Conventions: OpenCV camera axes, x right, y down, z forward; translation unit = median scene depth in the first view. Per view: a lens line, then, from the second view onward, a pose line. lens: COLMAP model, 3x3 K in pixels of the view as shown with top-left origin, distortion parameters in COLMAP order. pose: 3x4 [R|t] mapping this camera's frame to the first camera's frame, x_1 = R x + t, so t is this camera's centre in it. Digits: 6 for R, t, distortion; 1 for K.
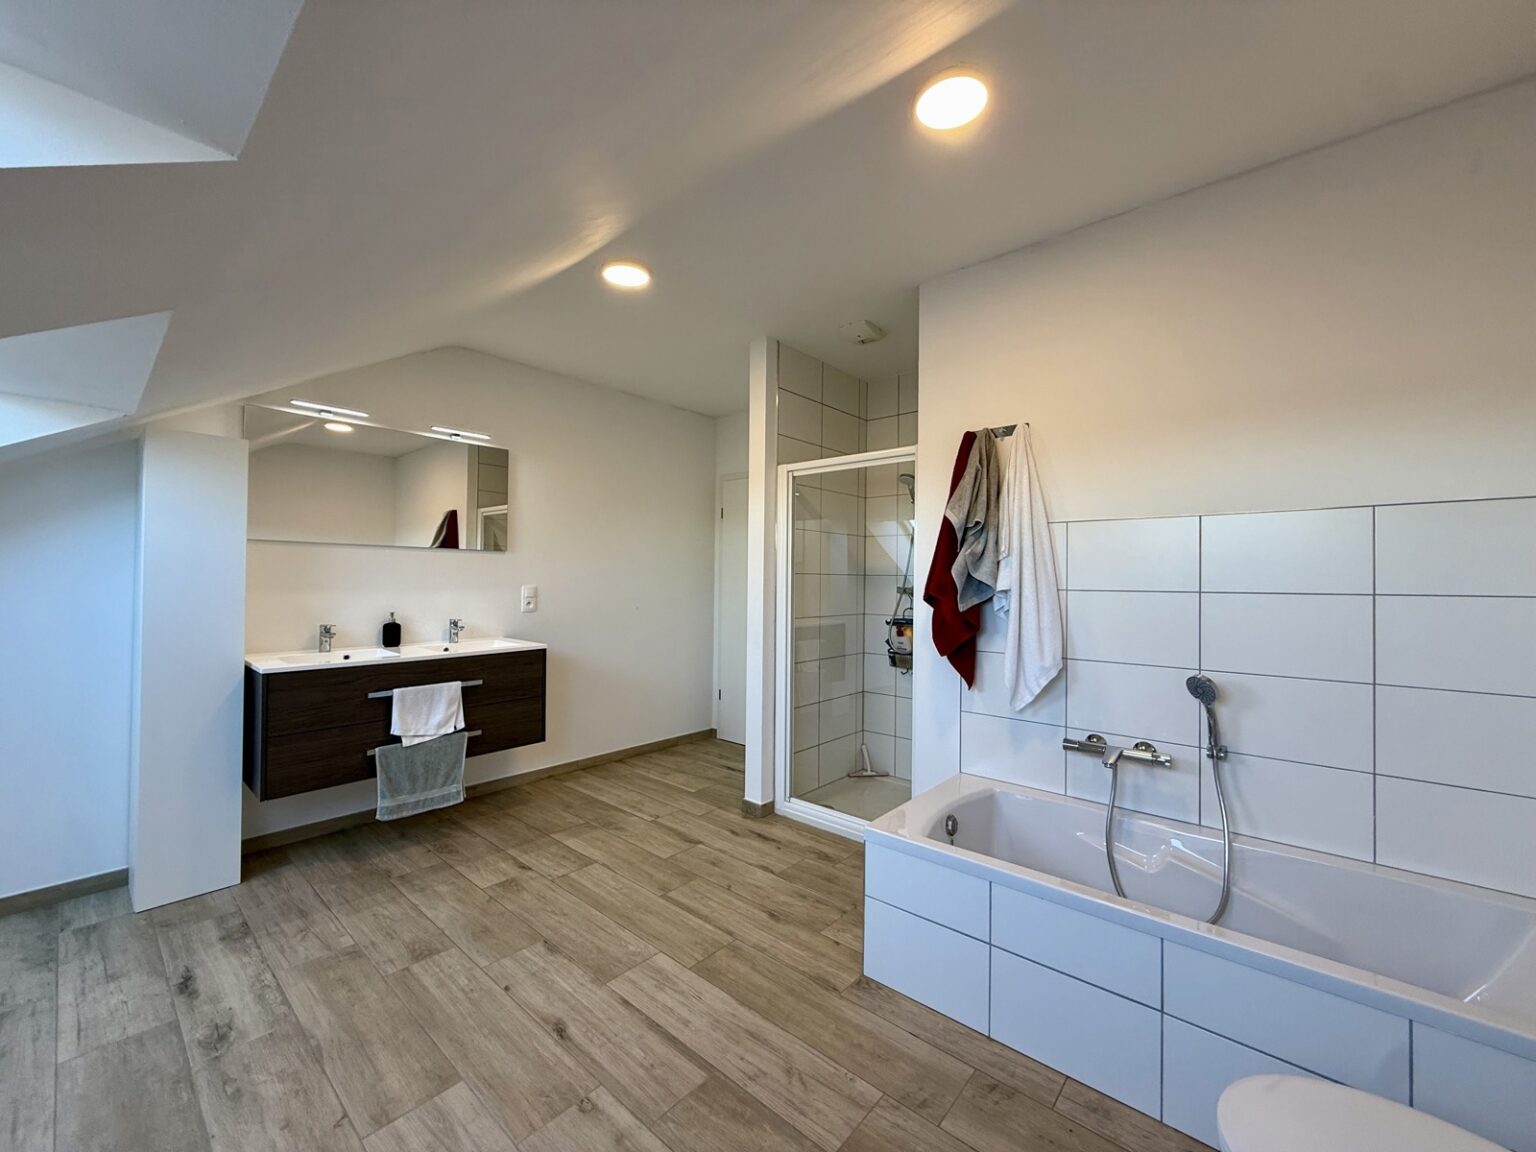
lens RADIAL K [[611.6, 0, 763.5], [0, 611.6, 571.2], [0, 0, 1]] dist [0.001283, -0.000541]
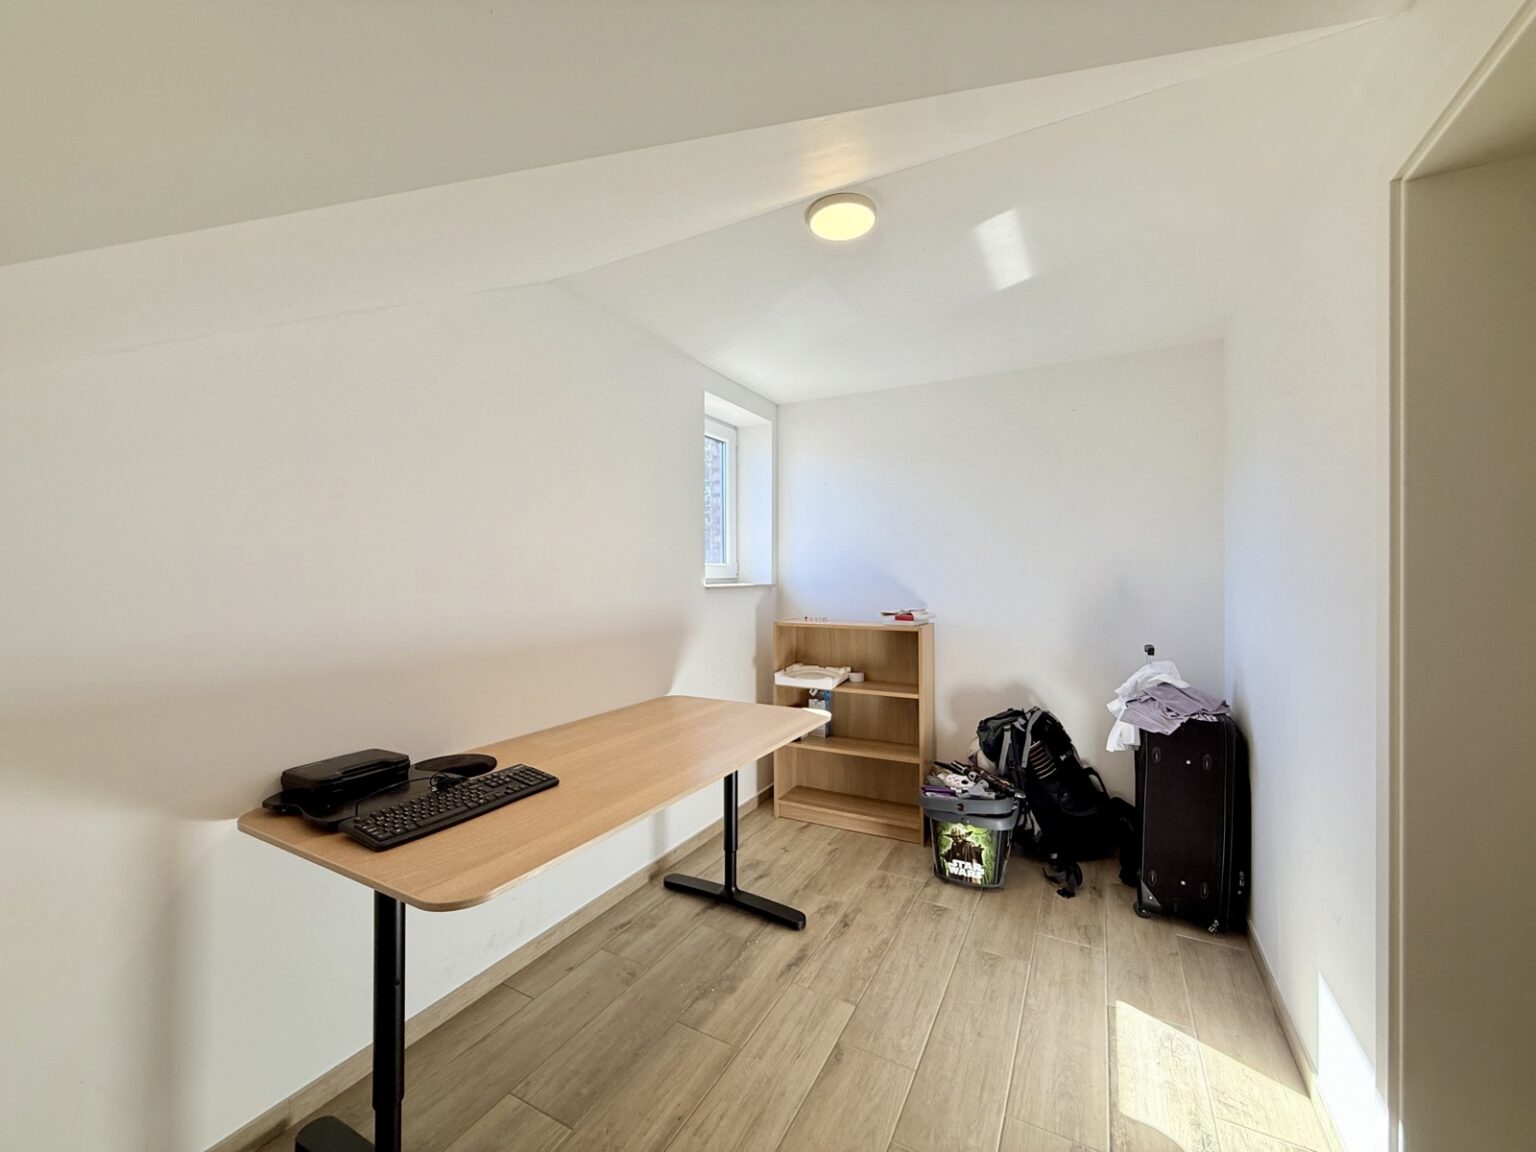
lens RADIAL K [[611.6, 0, 765.0], [0, 611.6, 574.3], [0, 0, 1]] dist [0.001283, -0.000541]
pose [[0.225389, -0.003225, -0.974264, 0.689508], [0.011115, 0.999938, -0.000739, -0.018682], [0.974206, -0.010663, 0.225410, 0.670751]]
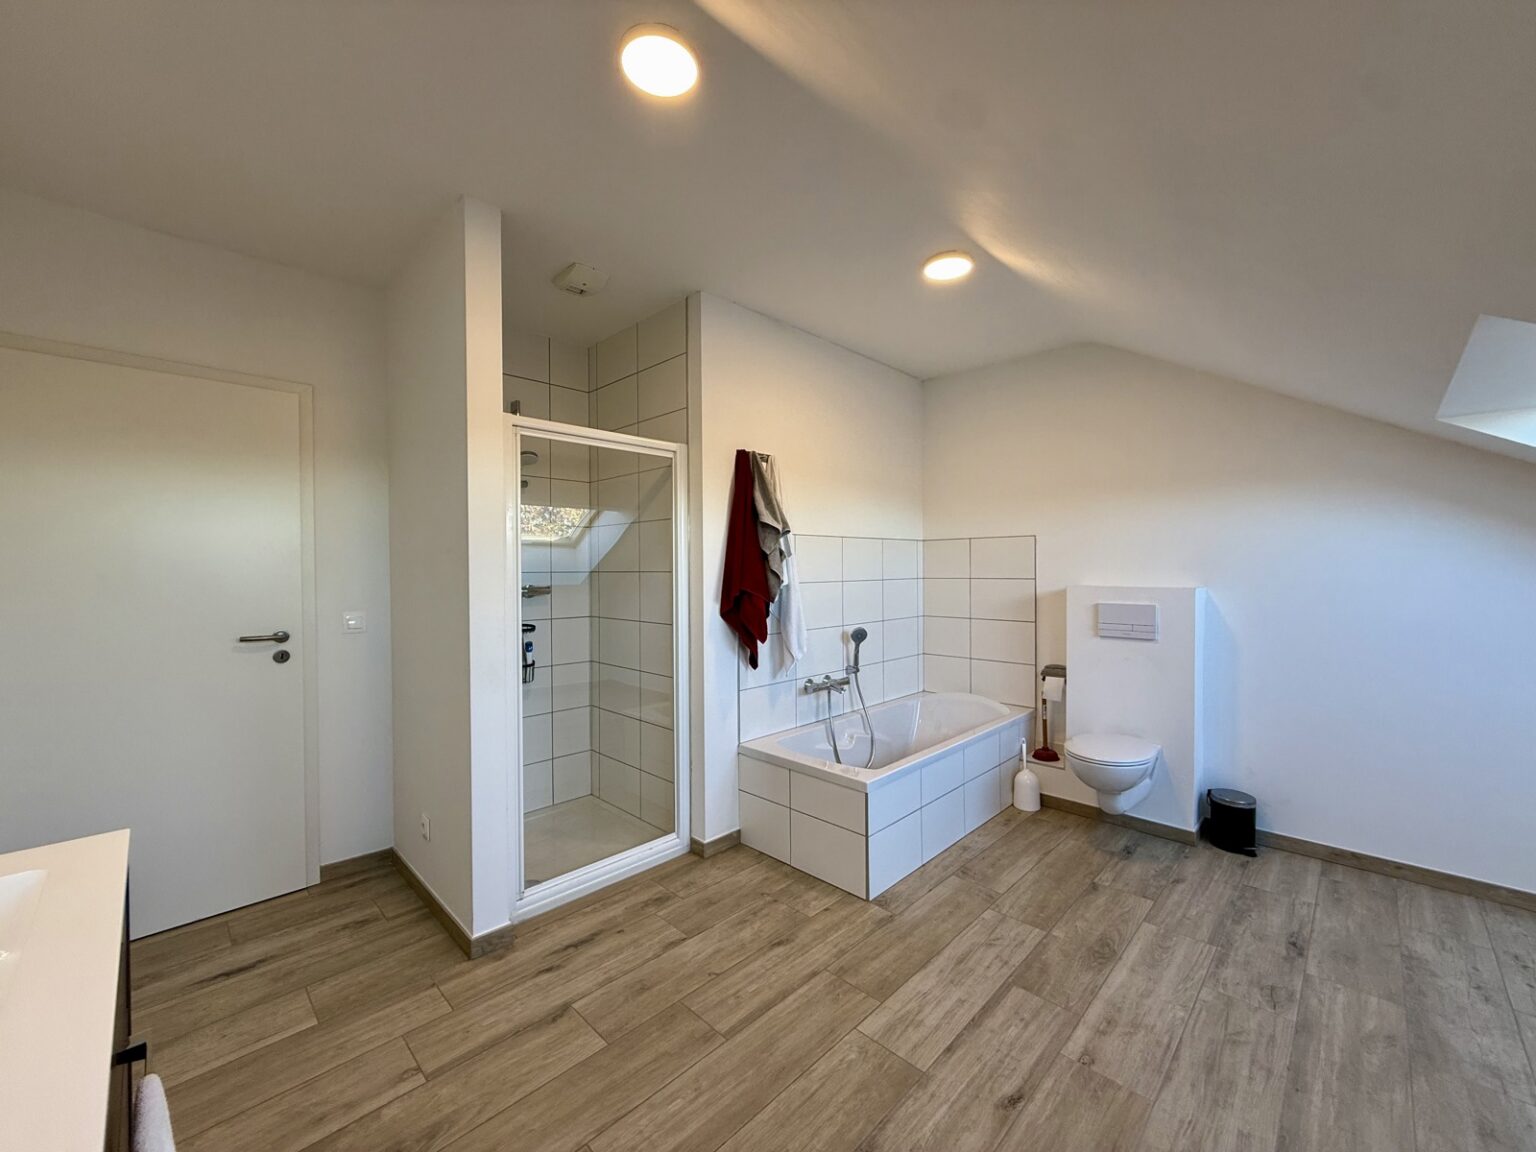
lens RADIAL K [[611.6, 0, 763.9], [0, 611.6, 578.2], [0, 0, 1]] dist [0.001283, -0.000541]
pose [[0.061638, -0.026630, 0.997743, -1.000458], [-0.009654, 0.999581, 0.027276, -0.020221], [-0.998052, -0.011314, 0.061355, 1.080476]]
